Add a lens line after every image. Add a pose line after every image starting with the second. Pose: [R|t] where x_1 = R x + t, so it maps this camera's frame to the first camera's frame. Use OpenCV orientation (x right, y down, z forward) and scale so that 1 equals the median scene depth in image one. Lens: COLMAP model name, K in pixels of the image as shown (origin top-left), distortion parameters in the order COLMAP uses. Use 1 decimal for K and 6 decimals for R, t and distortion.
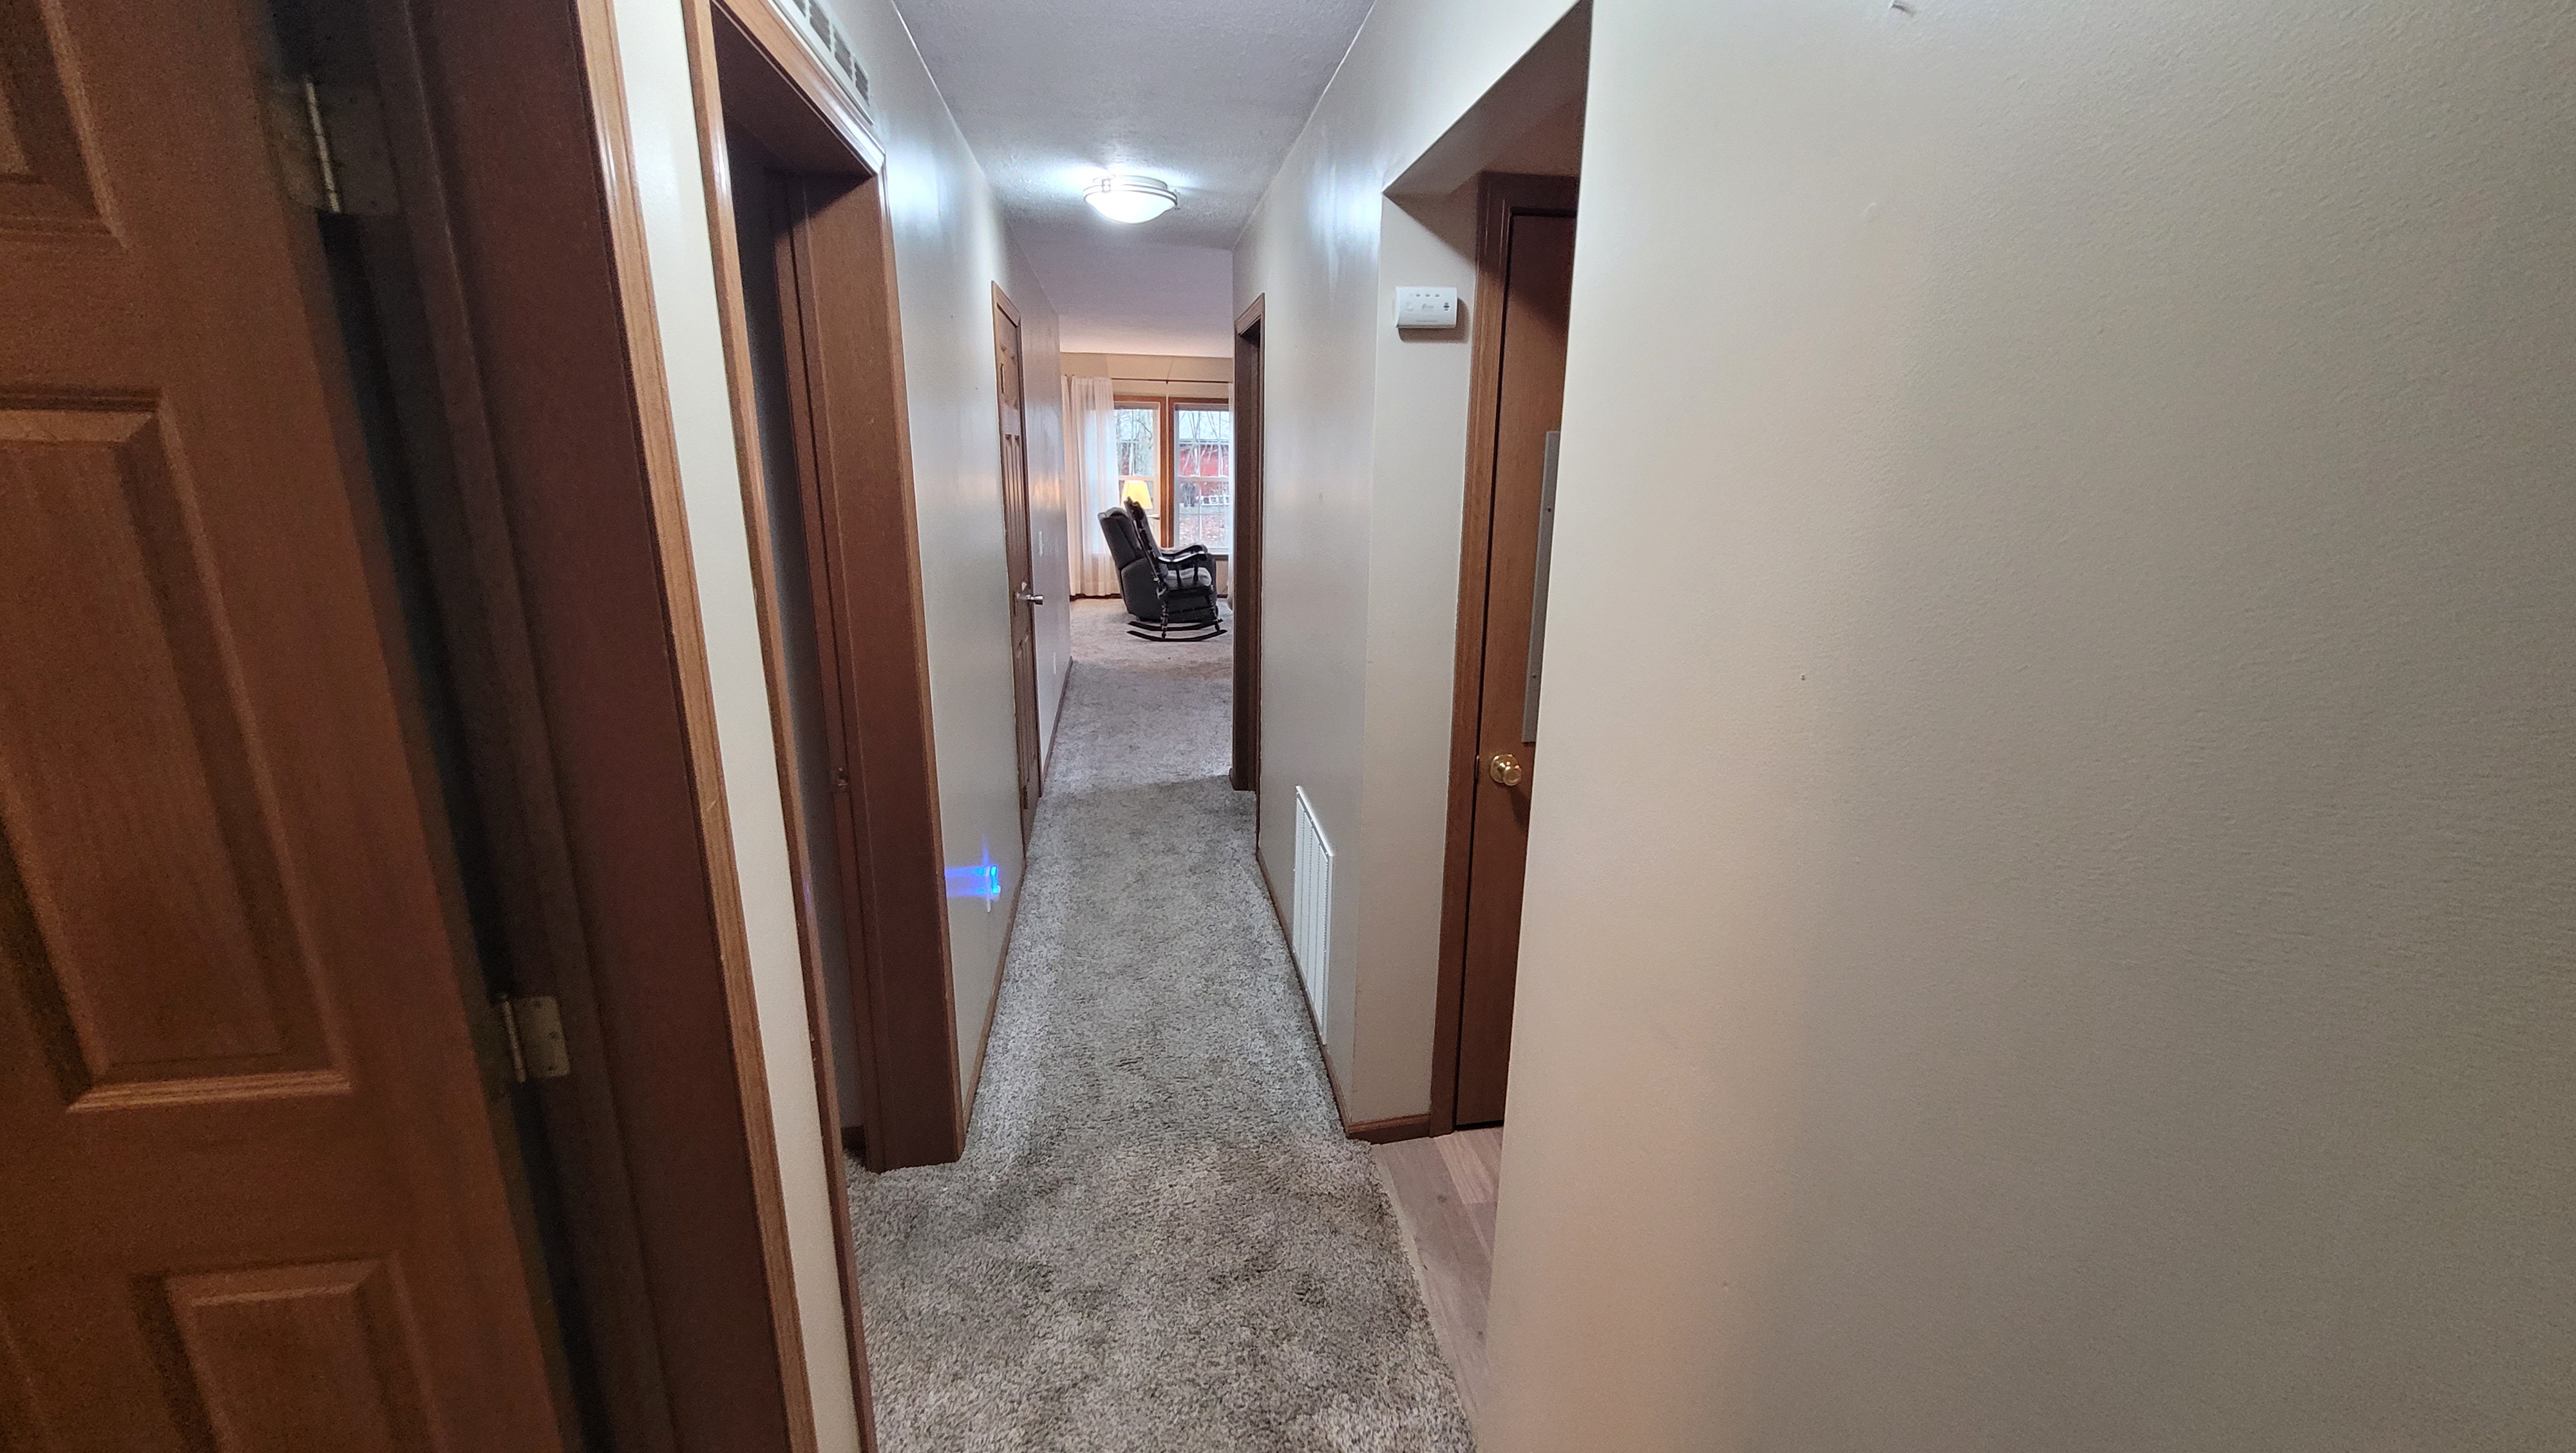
lens RADIAL K [[1007.3, 0, 1280.3], [0, 1007.3, 730.6], [0, 0, 1]] dist [-0.001054, -0.000157]
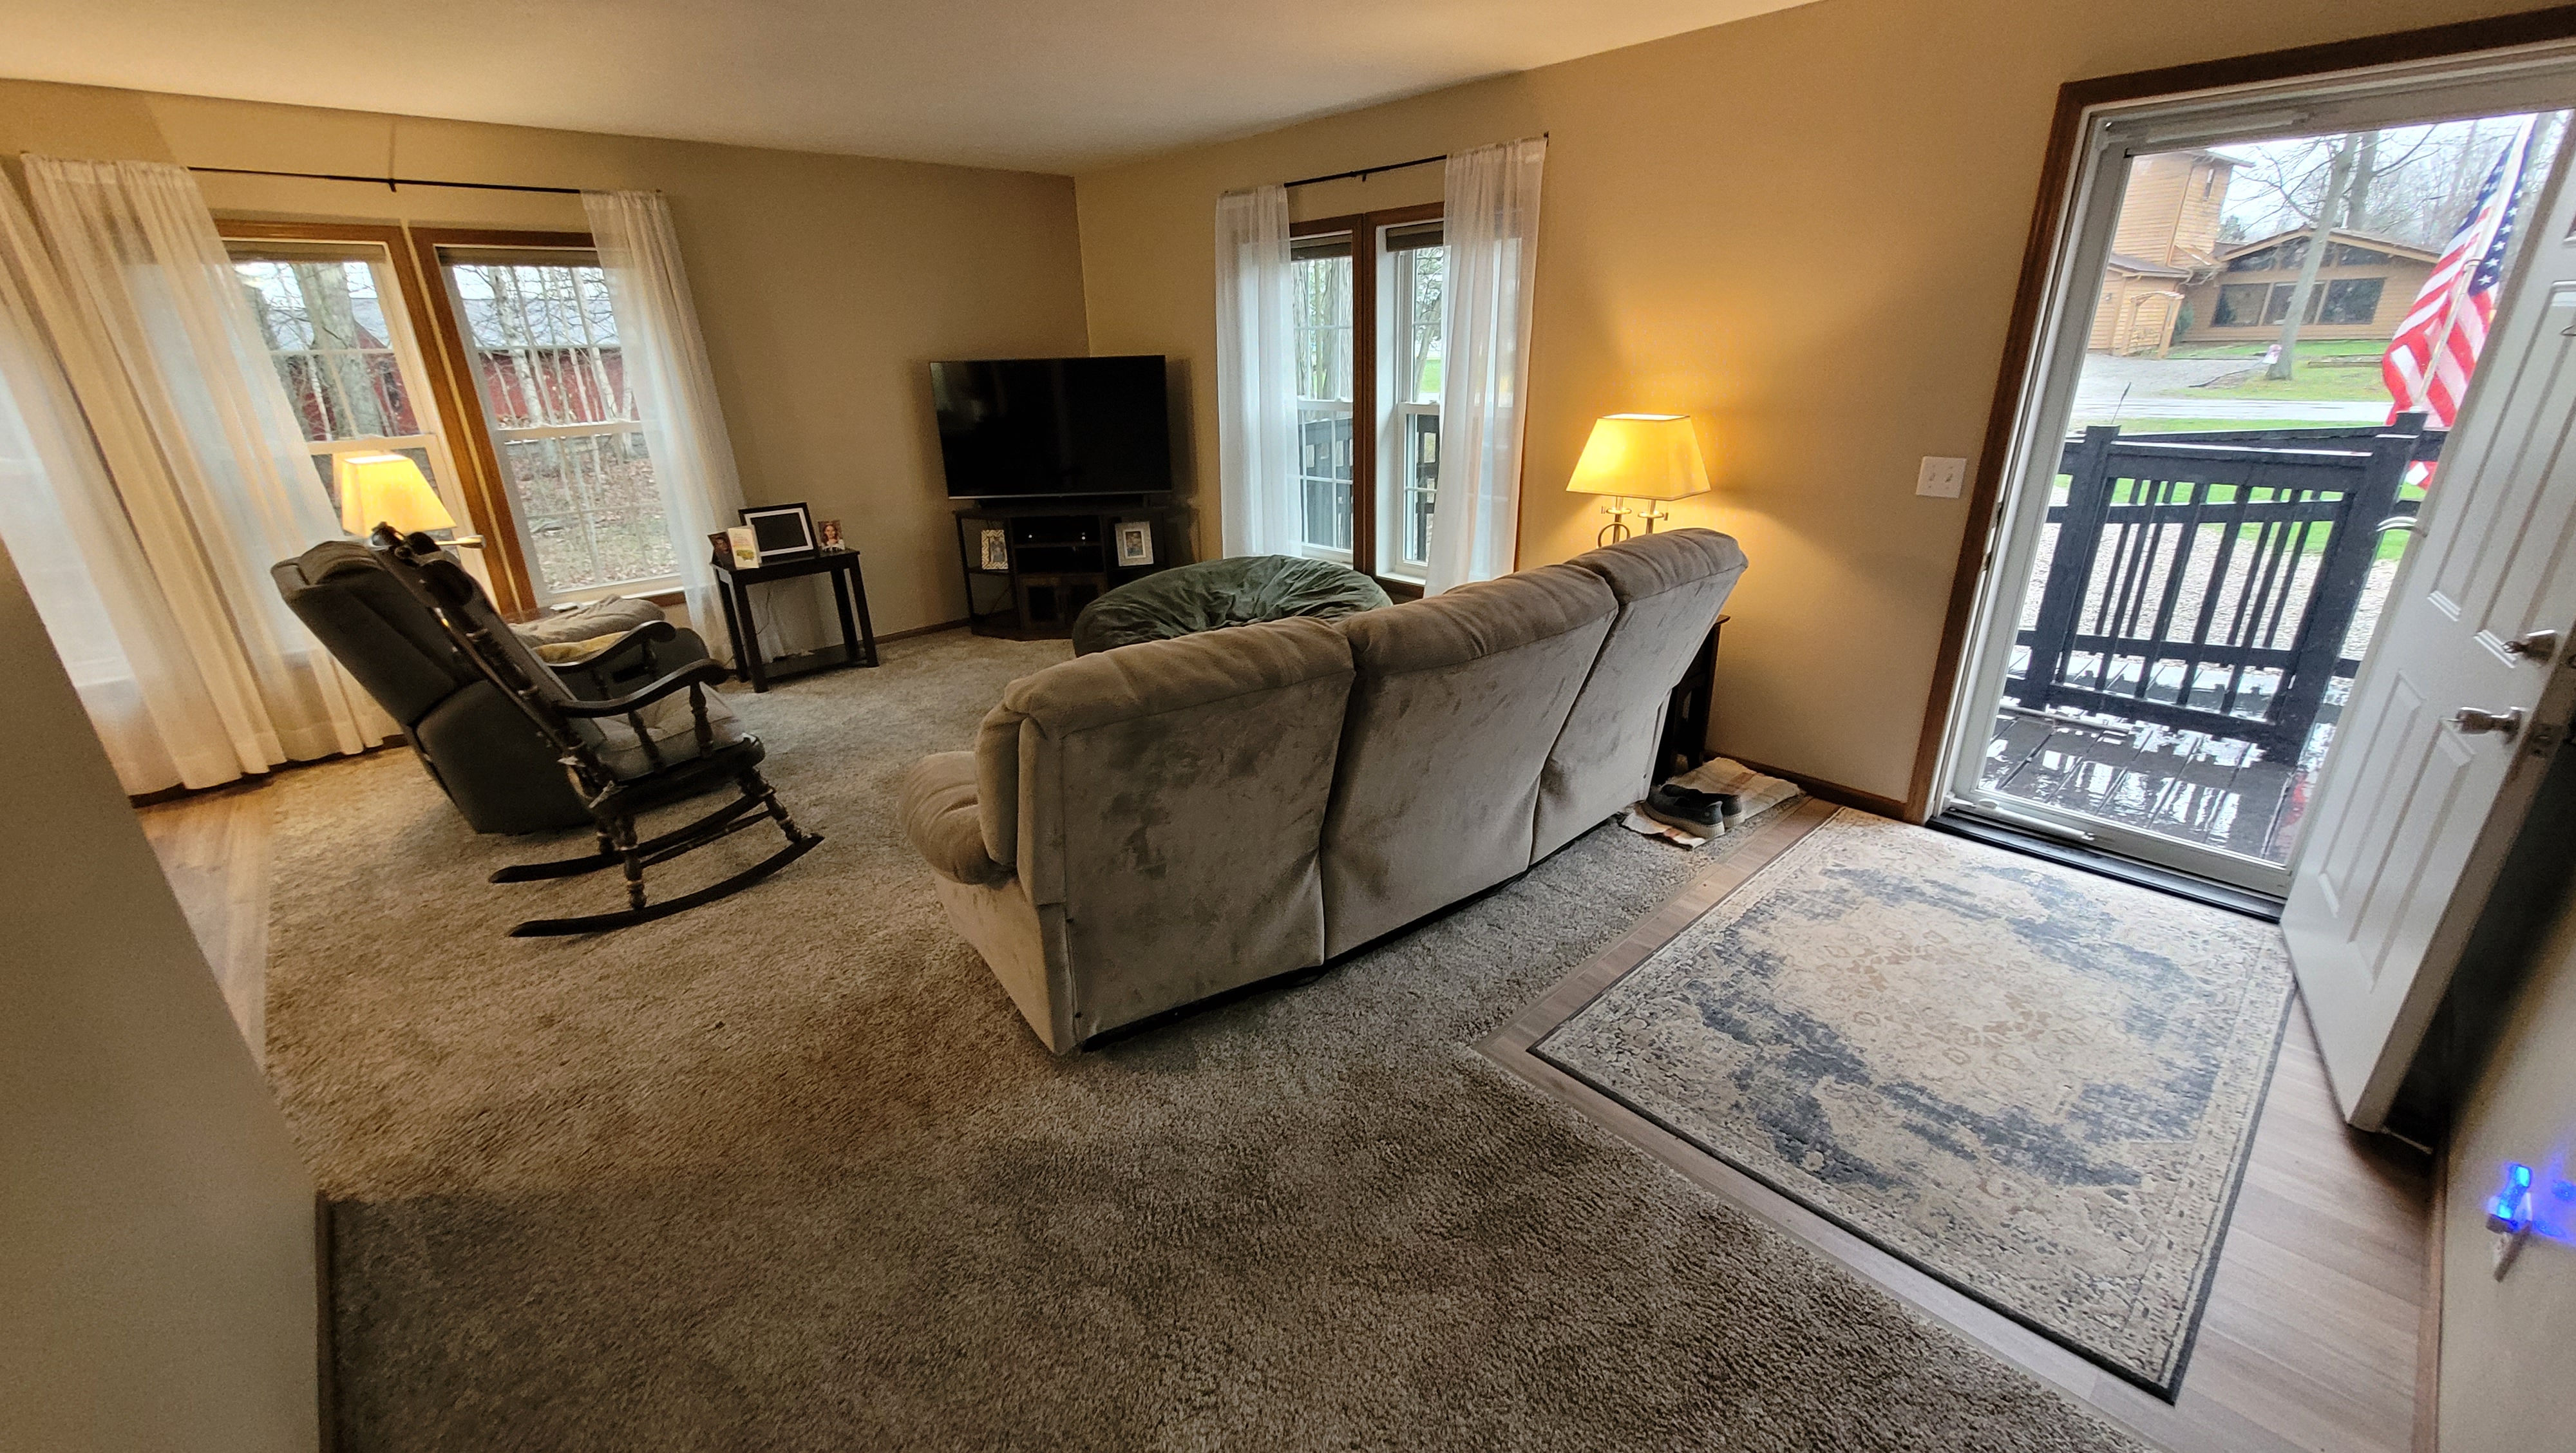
lens RADIAL K [[1007.3, 0, 1295.0], [0, 1007.3, 723.3], [0, 0, 1]] dist [-0.001054, -0.000157]
pose [[0.819610, -0.241999, 0.519303, -0.090871], [0.193385, 0.970072, 0.146844, -0.156574], [-0.539297, -0.019930, 0.841880, 0.555477]]
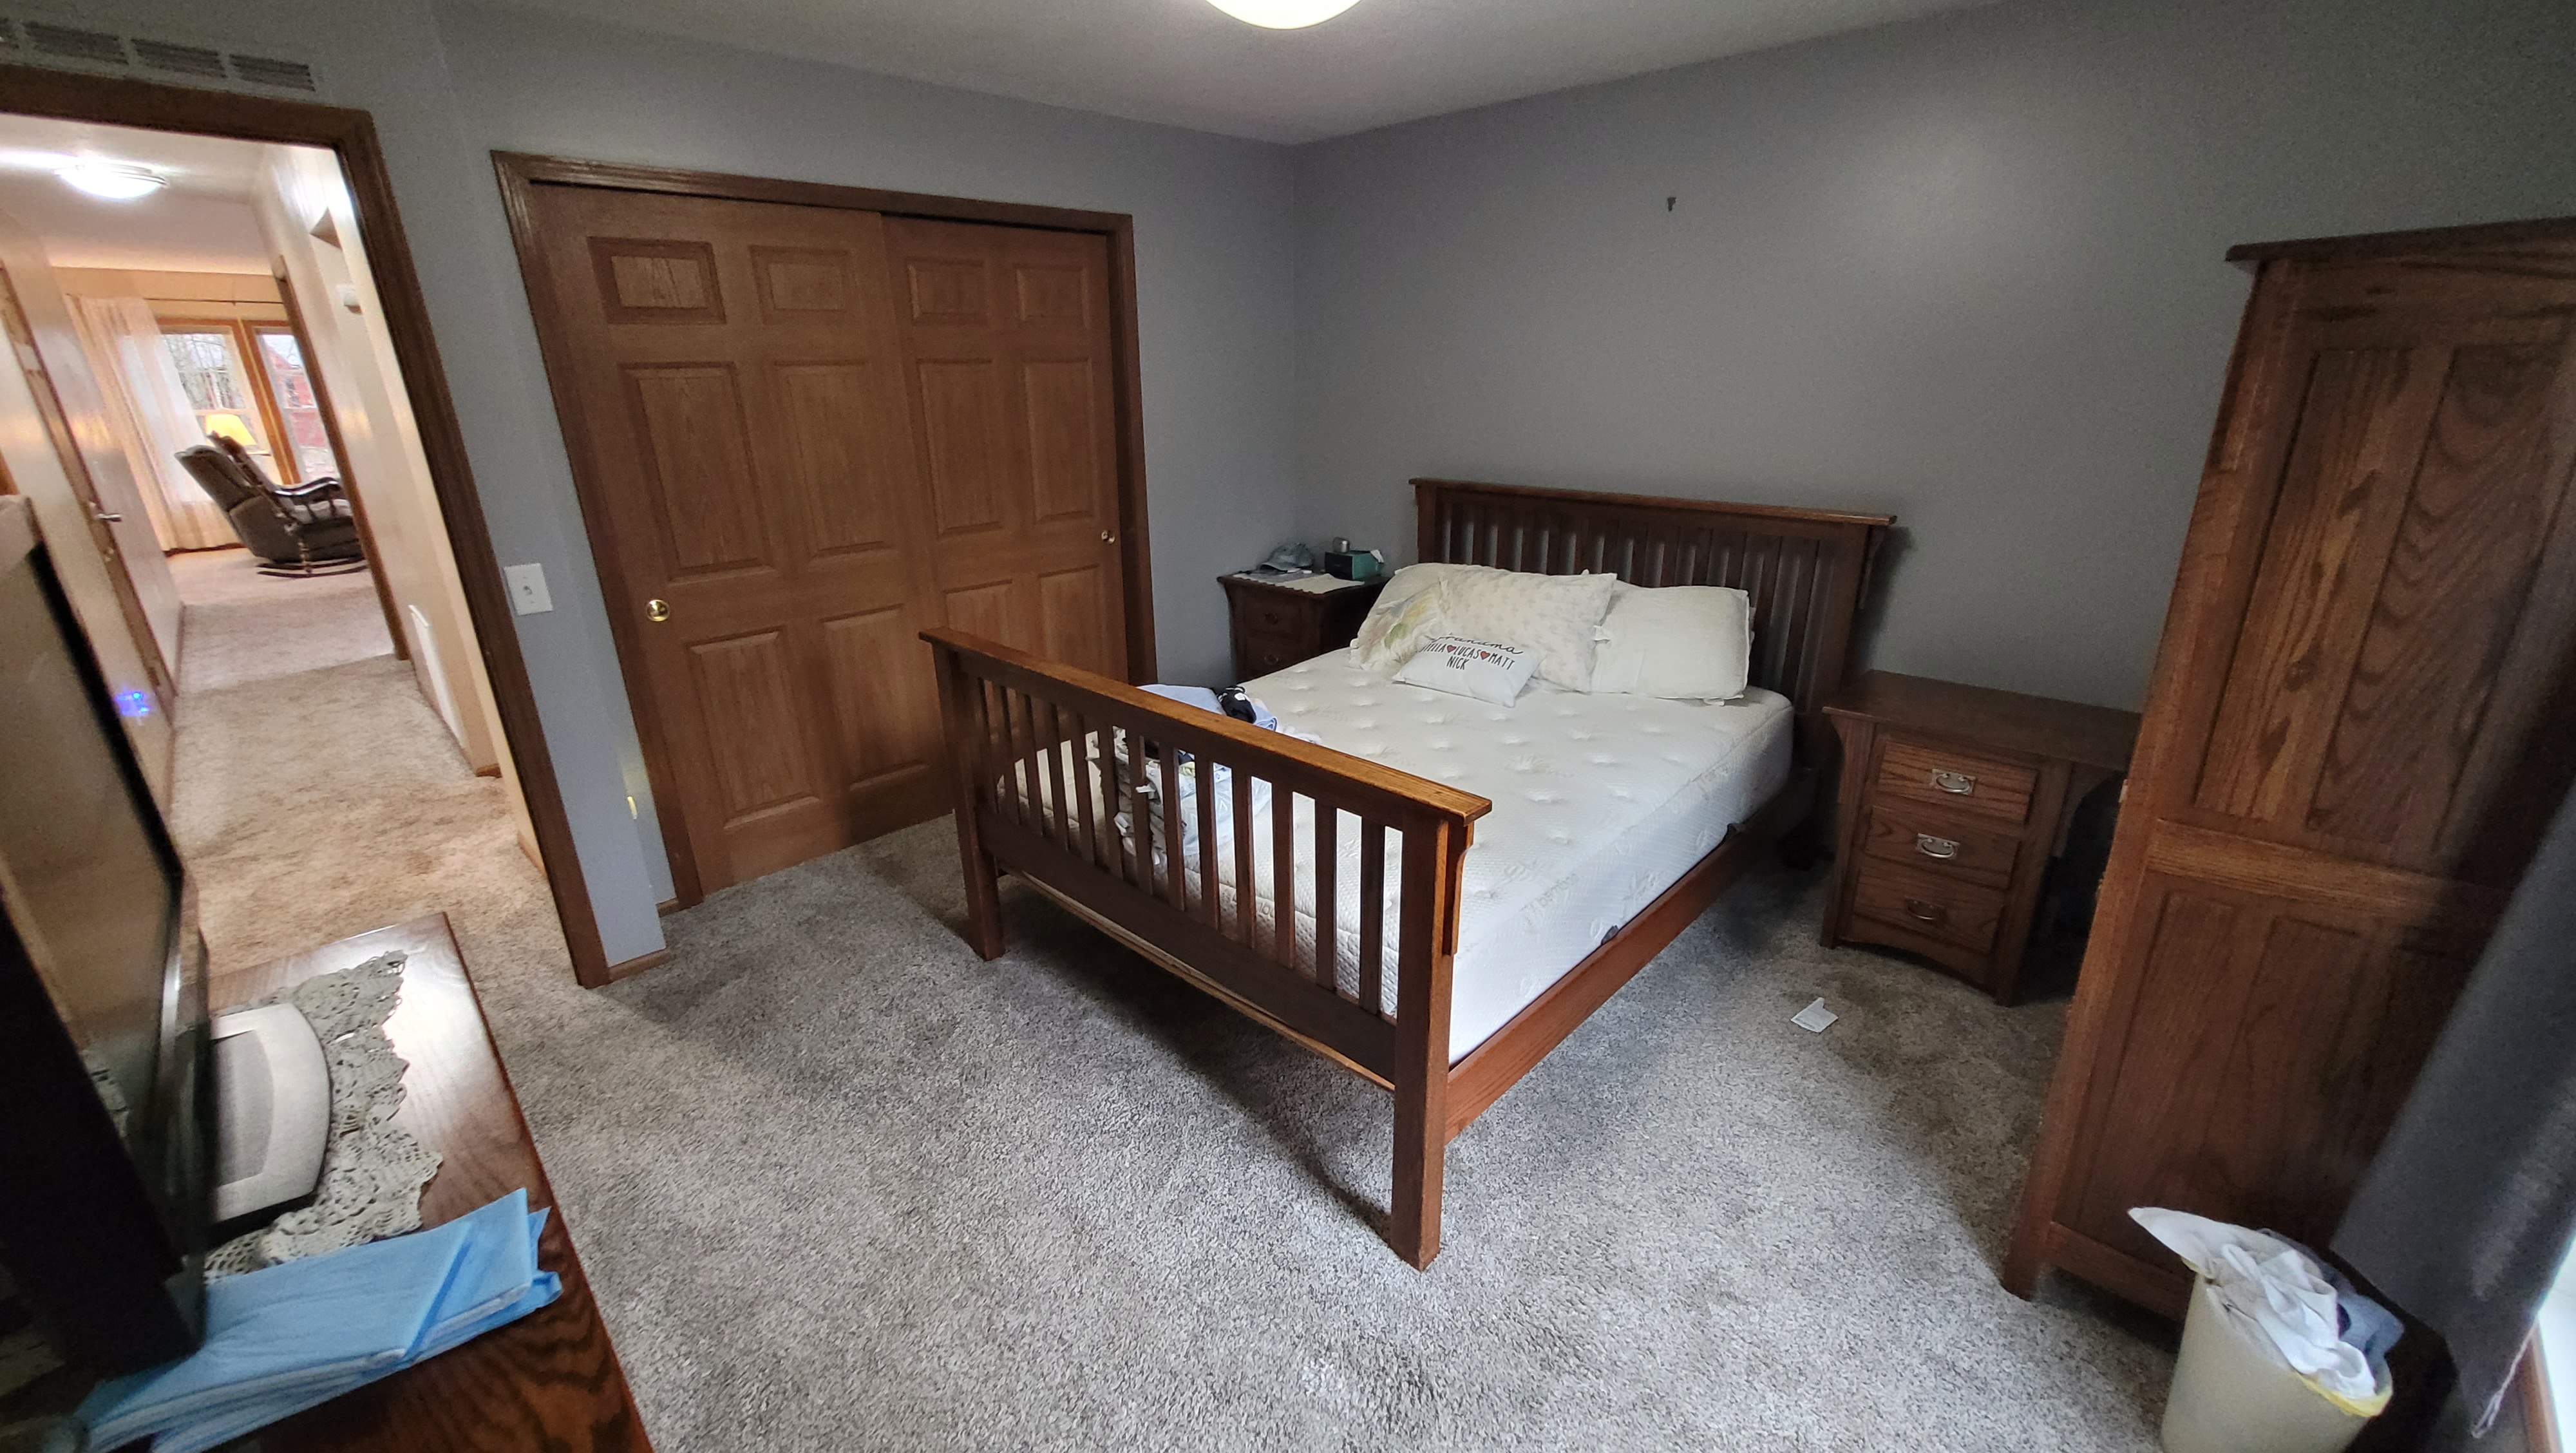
lens RADIAL K [[1007.3, 0, 1294.9], [0, 1007.3, 733.9], [0, 0, 1]] dist [-0.001054, -0.000157]
pose [[0.798773, -0.228417, 0.556585, 0.068448], [0.182971, 0.973534, 0.136941, 0.098397], [-0.573134, -0.007546, 0.819427, -0.348529]]
